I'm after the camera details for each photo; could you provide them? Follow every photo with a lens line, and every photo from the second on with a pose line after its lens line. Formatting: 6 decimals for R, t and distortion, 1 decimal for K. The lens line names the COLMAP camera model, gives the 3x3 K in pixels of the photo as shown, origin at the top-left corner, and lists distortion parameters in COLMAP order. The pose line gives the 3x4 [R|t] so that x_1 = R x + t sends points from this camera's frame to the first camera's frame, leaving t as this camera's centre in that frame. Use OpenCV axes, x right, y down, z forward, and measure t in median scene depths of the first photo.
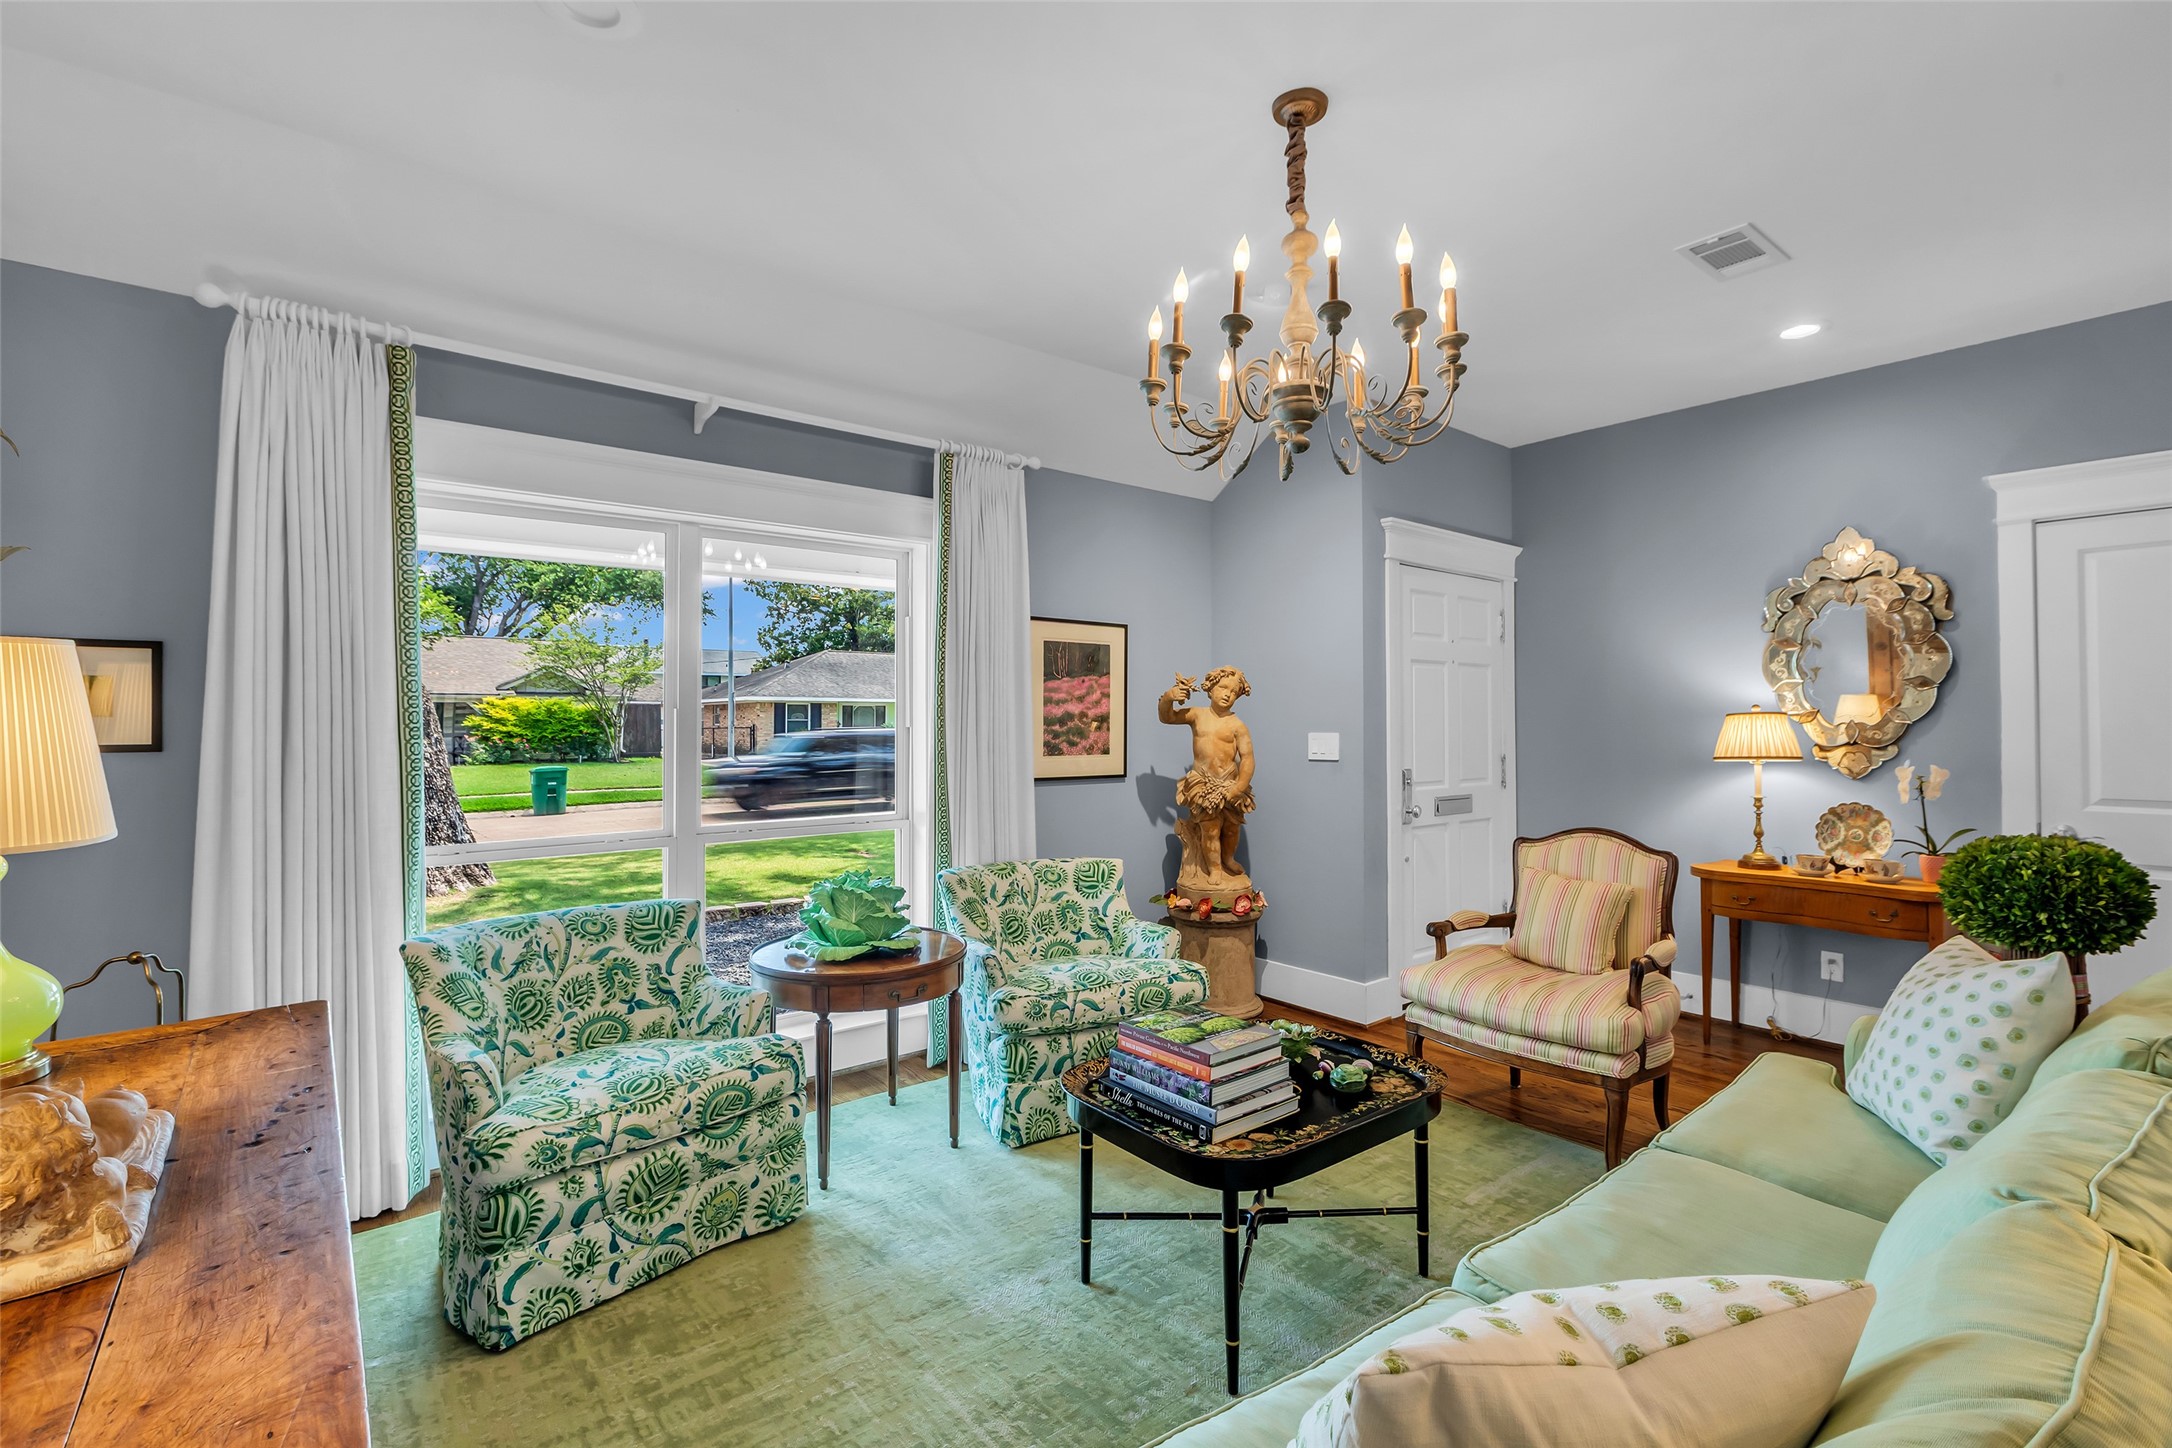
lens RADIAL K [[964.7, 0, 1091.5], [0, 964.7, 727.1], [0, 0, 1]] dist [0.001258, 0.000477]
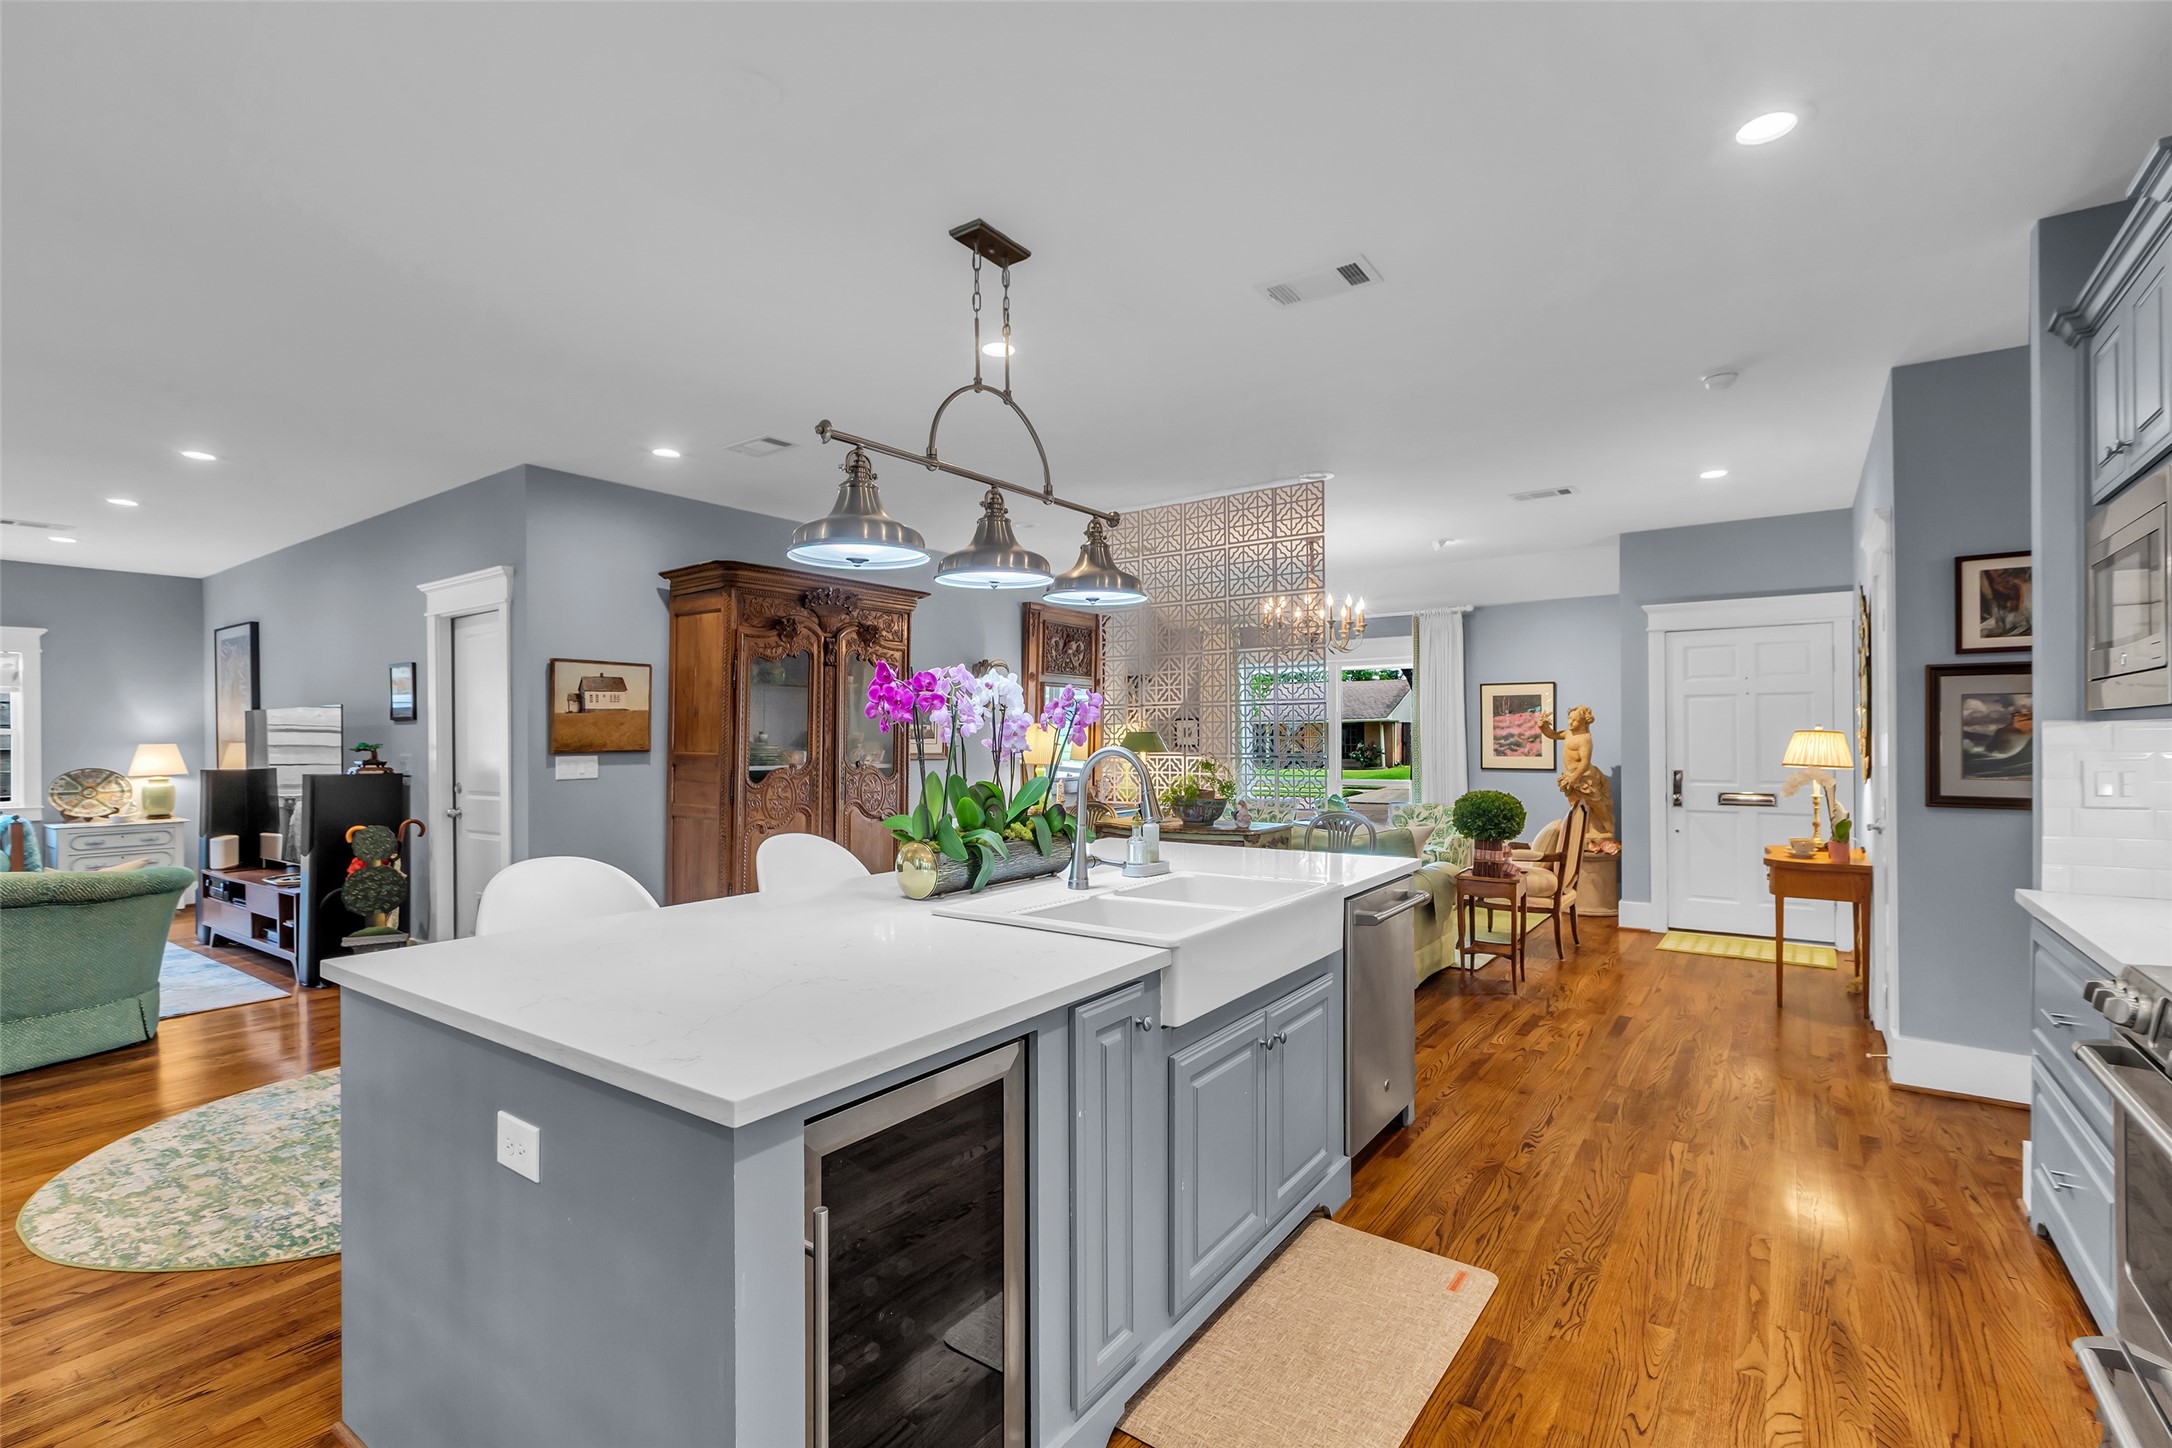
lens RADIAL K [[964.7, 0, 1089.5], [0, 964.7, 734.8], [0, 0, 1]] dist [0.001258, 0.000477]
pose [[0.245865, 0.001703, -0.969303, 1.554065], [0.002271, 0.999995, 0.002333, -0.018247], [0.969301, -0.002775, 0.245860, -0.231343]]
